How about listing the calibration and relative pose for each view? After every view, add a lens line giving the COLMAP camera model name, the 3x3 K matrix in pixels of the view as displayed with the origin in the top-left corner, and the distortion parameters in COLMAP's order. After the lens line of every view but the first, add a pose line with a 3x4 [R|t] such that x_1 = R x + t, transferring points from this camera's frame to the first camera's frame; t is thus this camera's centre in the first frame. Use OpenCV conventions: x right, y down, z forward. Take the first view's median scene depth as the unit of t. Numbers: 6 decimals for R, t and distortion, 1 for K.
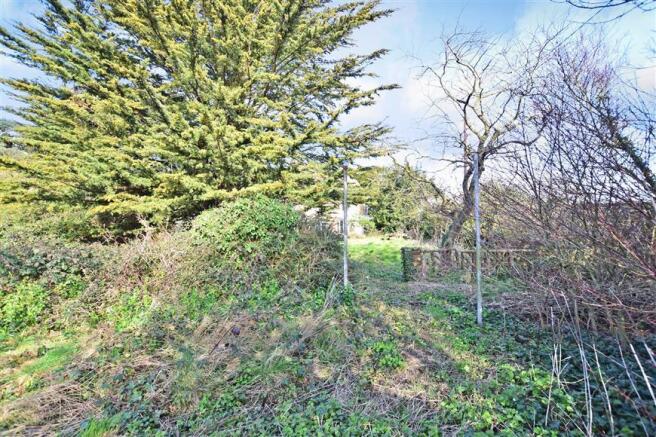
lens RADIAL K [[290.5, 0, 329.2], [0, 290.5, 217.6], [0, 0, 1]] dist [-0.000292, 0.000012]
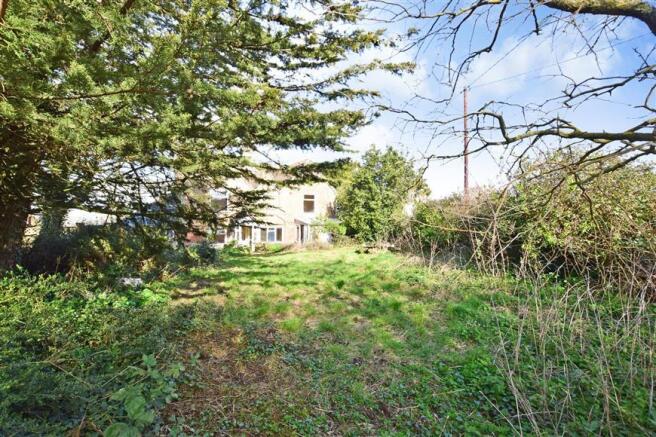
lens RADIAL K [[290.5, 0, 327.7], [0, 290.5, 221.2], [0, 0, 1]] dist [-0.000292, 0.000012]
pose [[0.995193, 0.009199, 0.097498, 0.046452], [-0.008545, 0.999938, -0.007119, 0.008909], [-0.097558, 0.006252, 0.995210, 0.321321]]
